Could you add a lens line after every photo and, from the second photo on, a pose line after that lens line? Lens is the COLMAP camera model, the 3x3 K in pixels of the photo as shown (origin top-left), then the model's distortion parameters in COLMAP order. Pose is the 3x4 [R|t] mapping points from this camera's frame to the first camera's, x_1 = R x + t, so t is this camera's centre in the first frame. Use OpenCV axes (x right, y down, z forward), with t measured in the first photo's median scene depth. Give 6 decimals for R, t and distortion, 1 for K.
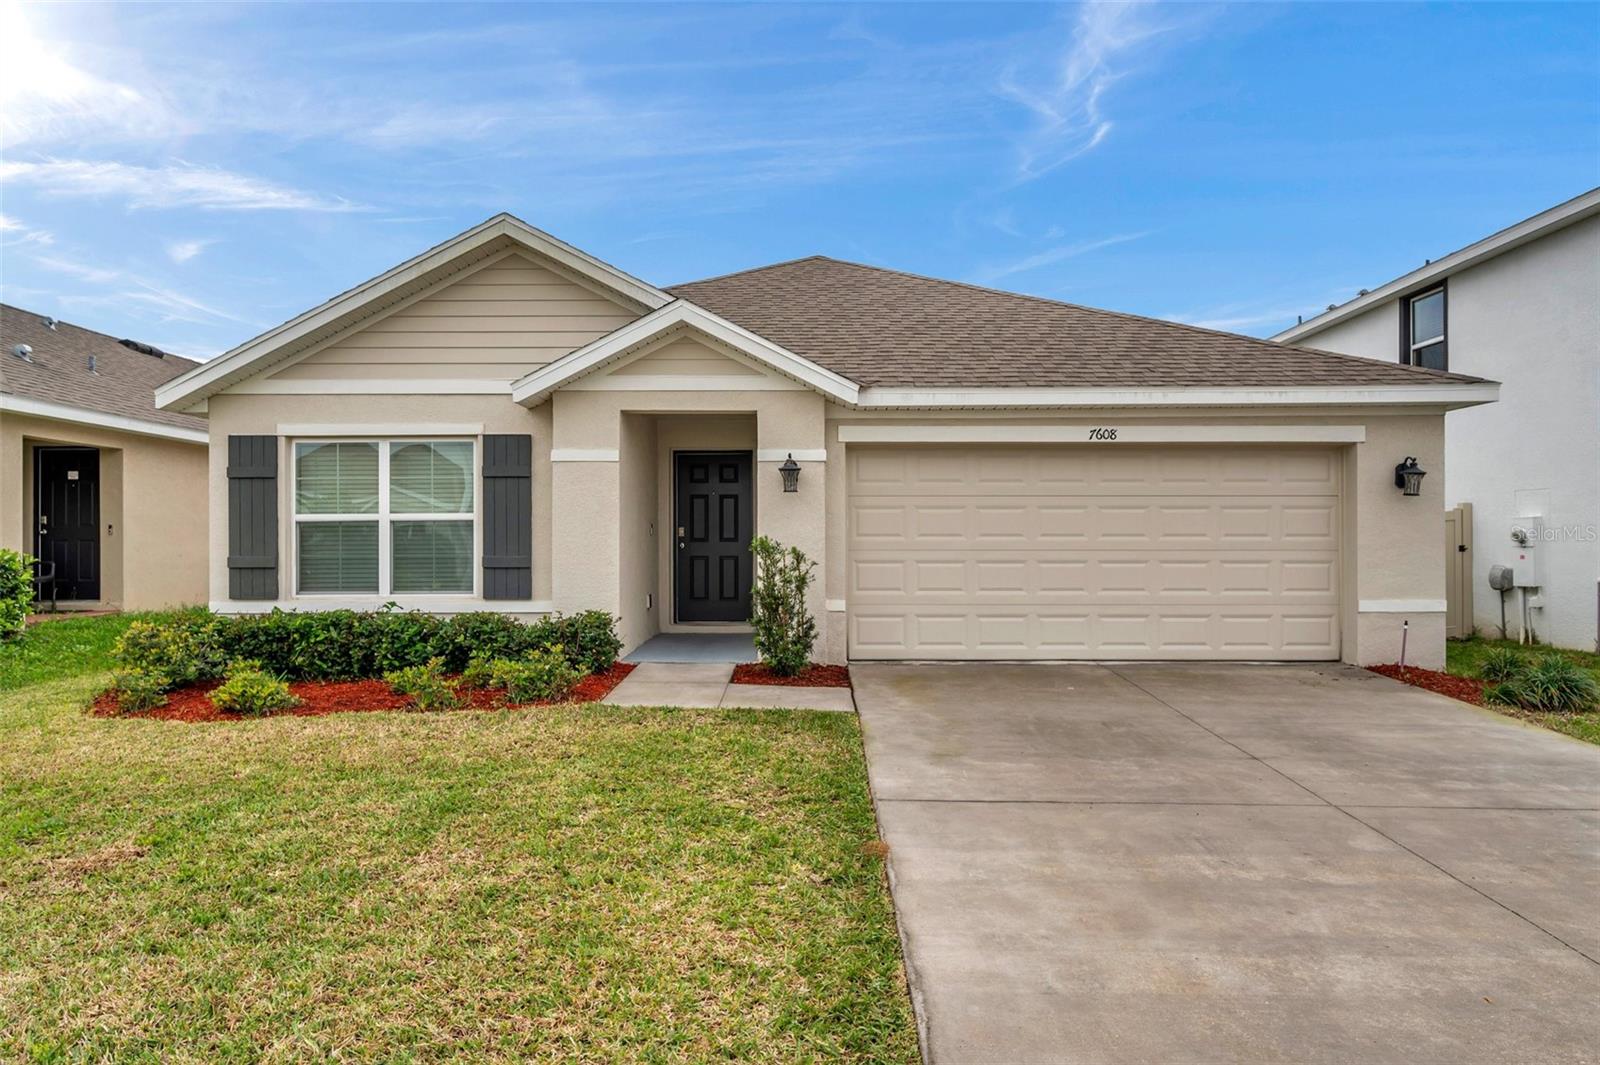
lens RADIAL K [[936.8, 0, 802.5], [0, 936.8, 535.2], [0, 0, 1]] dist [-0.001484, 0.000735]
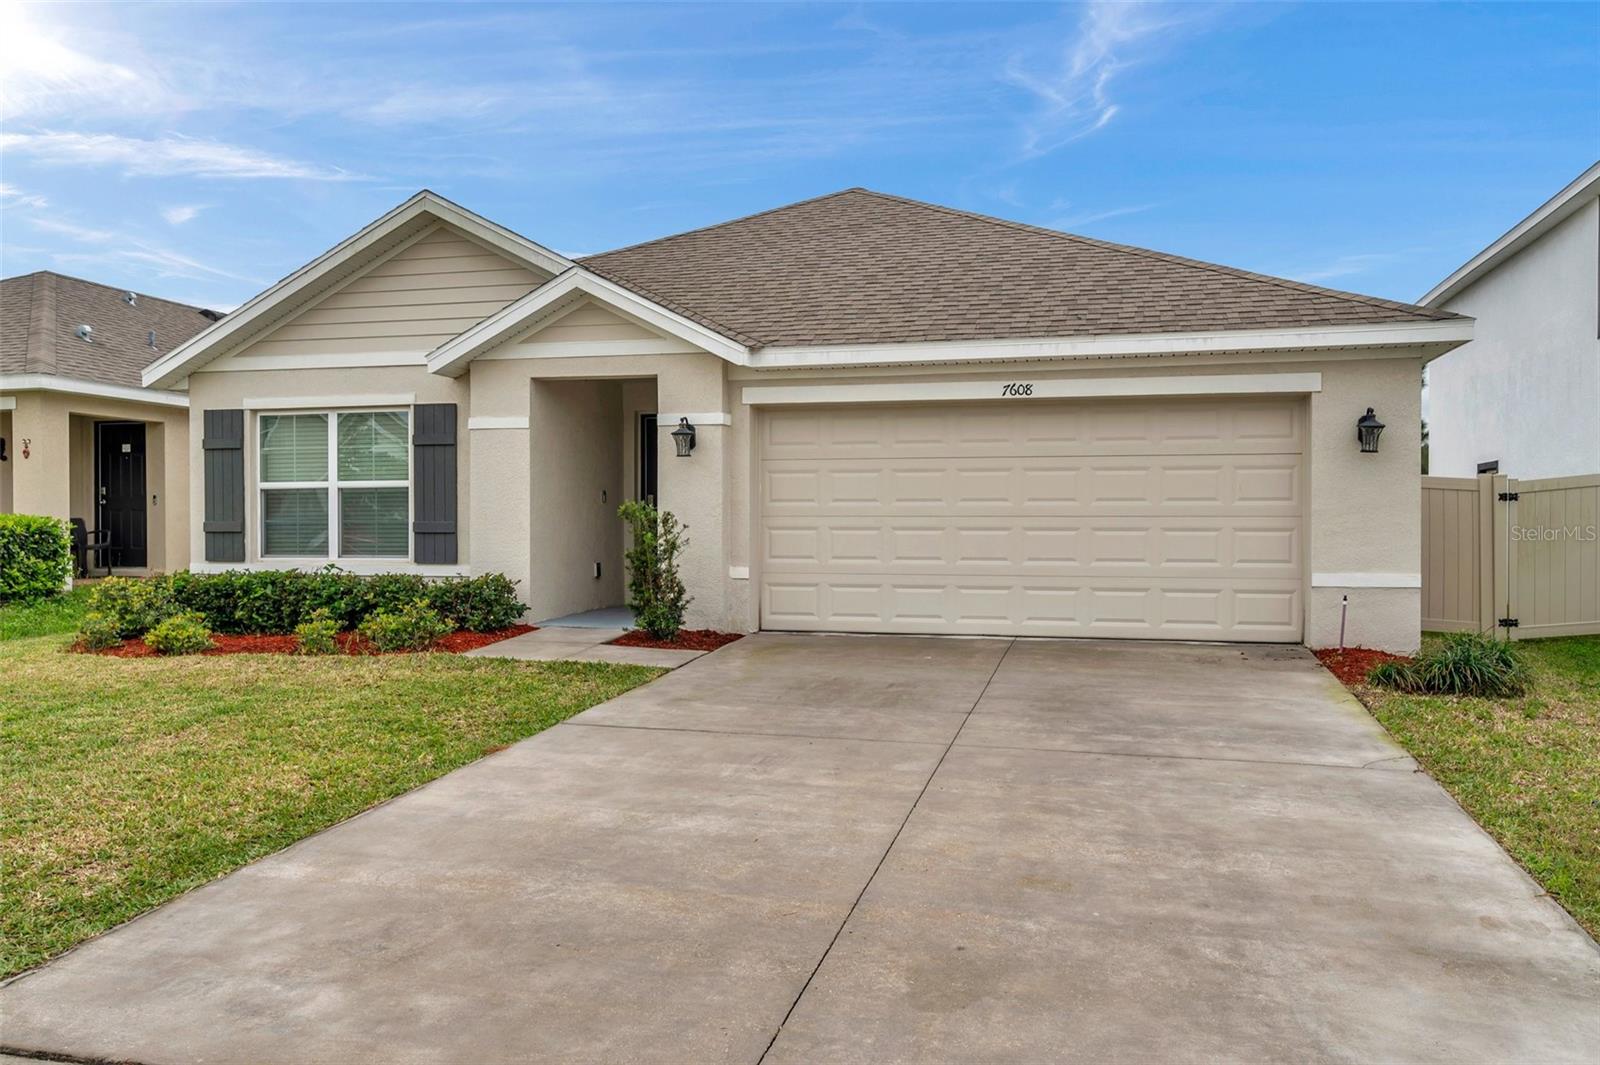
lens RADIAL K [[1202.7, 0, 797.6], [0, 1202.7, 530.9], [0, 0, 1]] dist [0.000100, -0.002715]
pose [[0.972844, 0.003191, -0.231438, 0.383979], [0.000104, 0.999899, 0.014226, 0.013855], [0.231460, -0.013864, 0.972746, -0.200075]]
